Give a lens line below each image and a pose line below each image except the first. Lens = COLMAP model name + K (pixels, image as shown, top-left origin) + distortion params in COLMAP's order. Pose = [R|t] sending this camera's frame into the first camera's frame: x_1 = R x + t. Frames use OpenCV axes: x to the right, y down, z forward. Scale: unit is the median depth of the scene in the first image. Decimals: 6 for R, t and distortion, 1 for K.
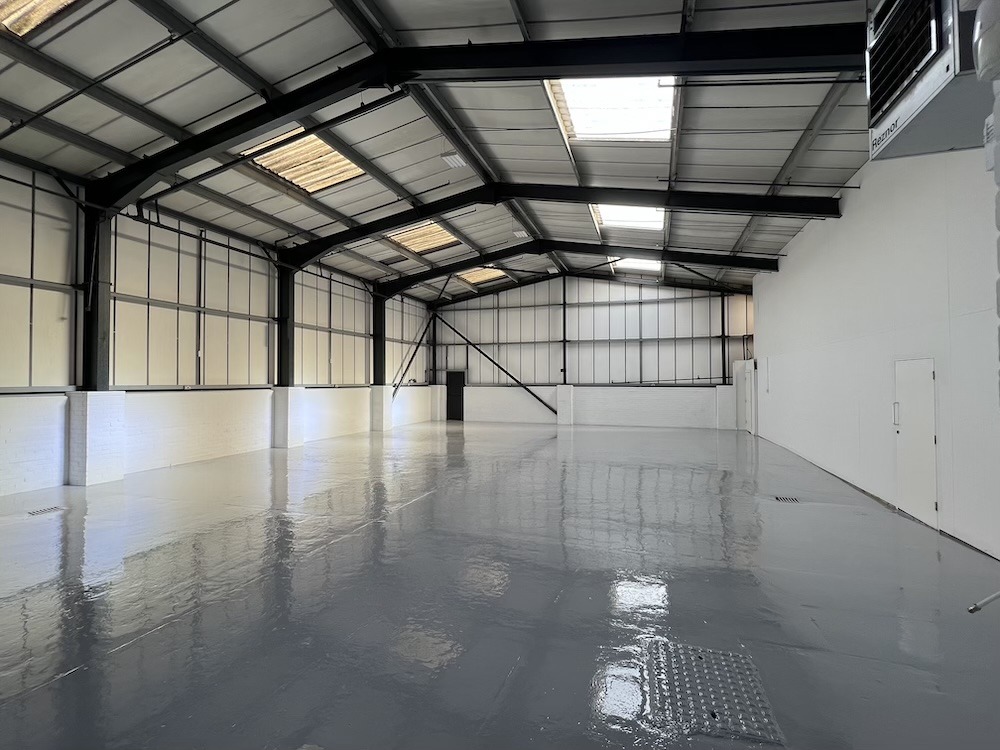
lens RADIAL K [[452.9, 0, 500.0], [0, 452.9, 375.0], [0, 0, 1]] dist [0.000428, 0.000056]
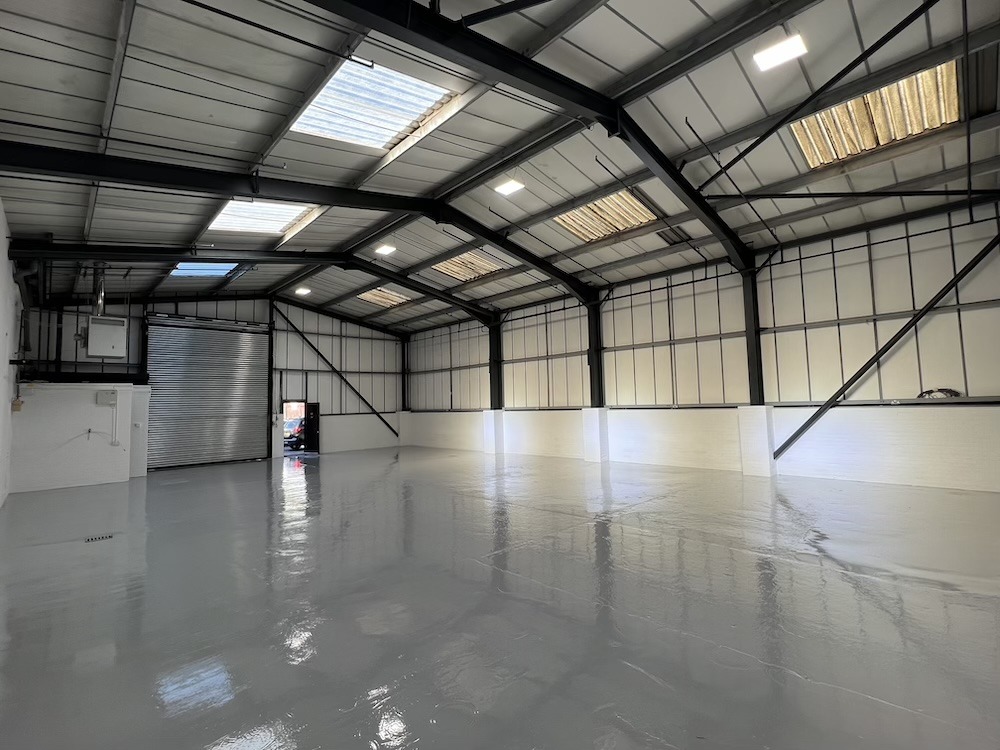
lens RADIAL K [[452.9, 0, 500.0], [0, 452.9, 375.0], [0, 0, 1]] dist [0.000428, 0.000056]
pose [[-0.471497, -0.045942, -0.880670, 0.628241], [0.038897, 0.996587, -0.072814, 0.016864], [0.881009, -0.068587, -0.468101, 1.275097]]
